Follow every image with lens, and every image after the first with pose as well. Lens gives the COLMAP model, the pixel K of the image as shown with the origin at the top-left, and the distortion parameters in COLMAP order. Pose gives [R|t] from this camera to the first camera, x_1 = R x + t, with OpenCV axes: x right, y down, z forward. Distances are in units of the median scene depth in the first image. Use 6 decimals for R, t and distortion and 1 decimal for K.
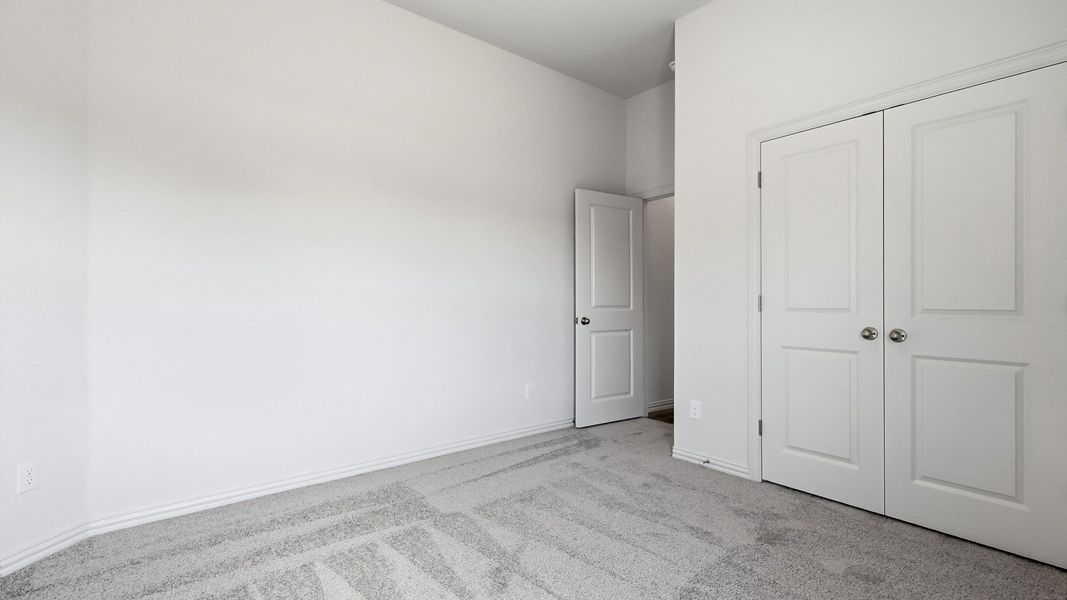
lens RADIAL K [[468.8, 0, 537.3], [0, 468.8, 301.6], [0, 0, 1]] dist [0.000732, 0.000648]
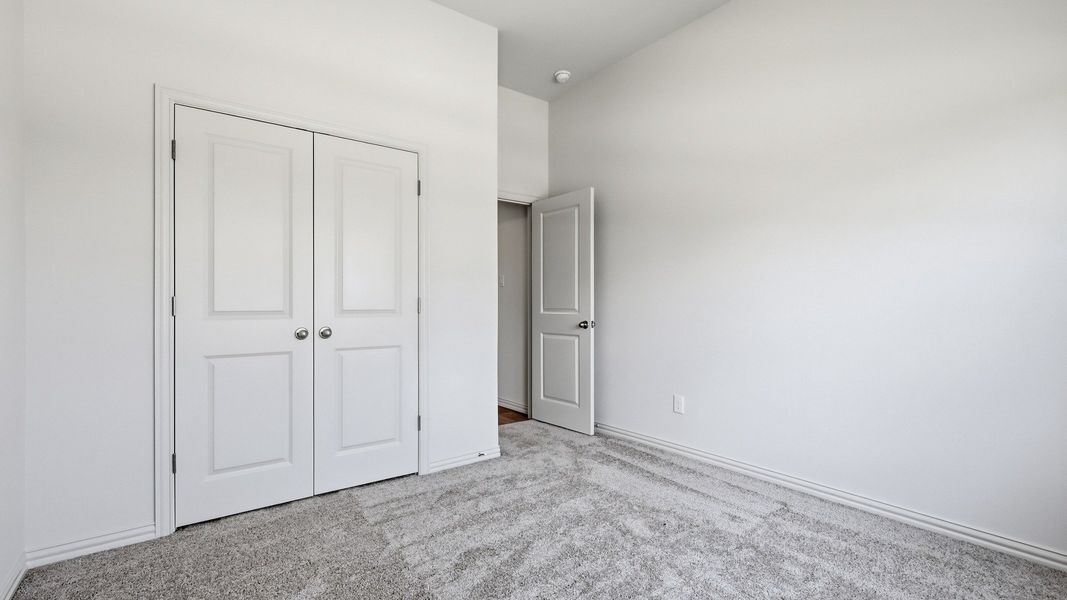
lens RADIAL K [[468.8, 0, 535.8], [0, 468.8, 303.4], [0, 0, 1]] dist [0.000732, 0.000648]
pose [[-0.000008, 0.000094, 1.000000, -0.376430], [0.000108, 1.000000, -0.000094, -0.001785], [-1.000000, 0.000108, -0.000008, 0.470748]]
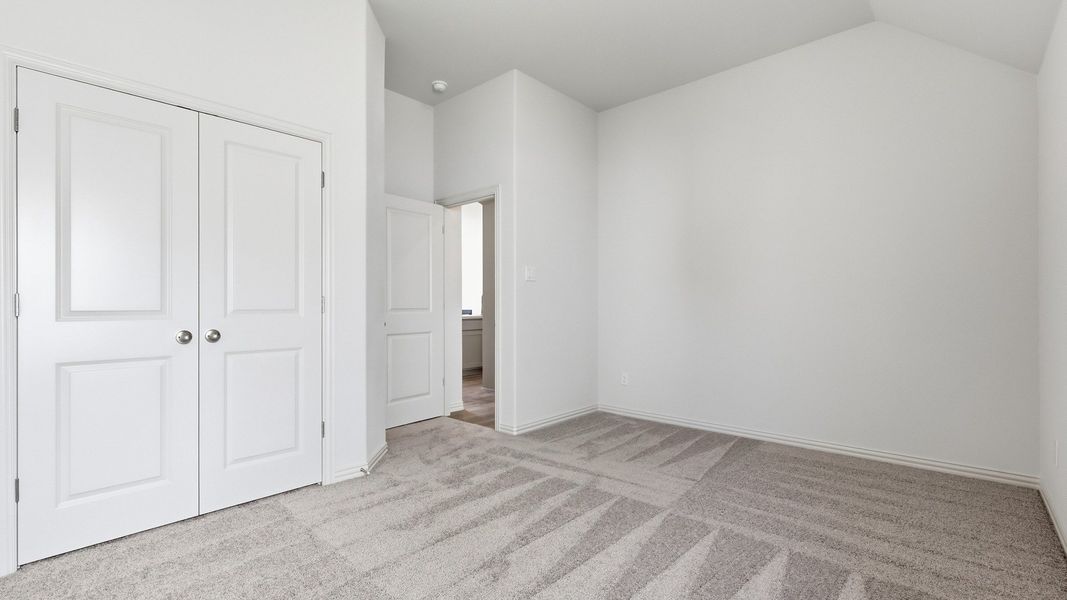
lens RADIAL K [[468.8, 0, 532.4], [0, 468.8, 305.9], [0, 0, 1]] dist [0.000732, 0.000648]
pose [[-0.164744, -0.005965, 0.986318, -0.369554], [-0.002944, 0.999980, 0.005556, -0.001818], [-0.986332, -0.001988, -0.164759, 0.461673]]
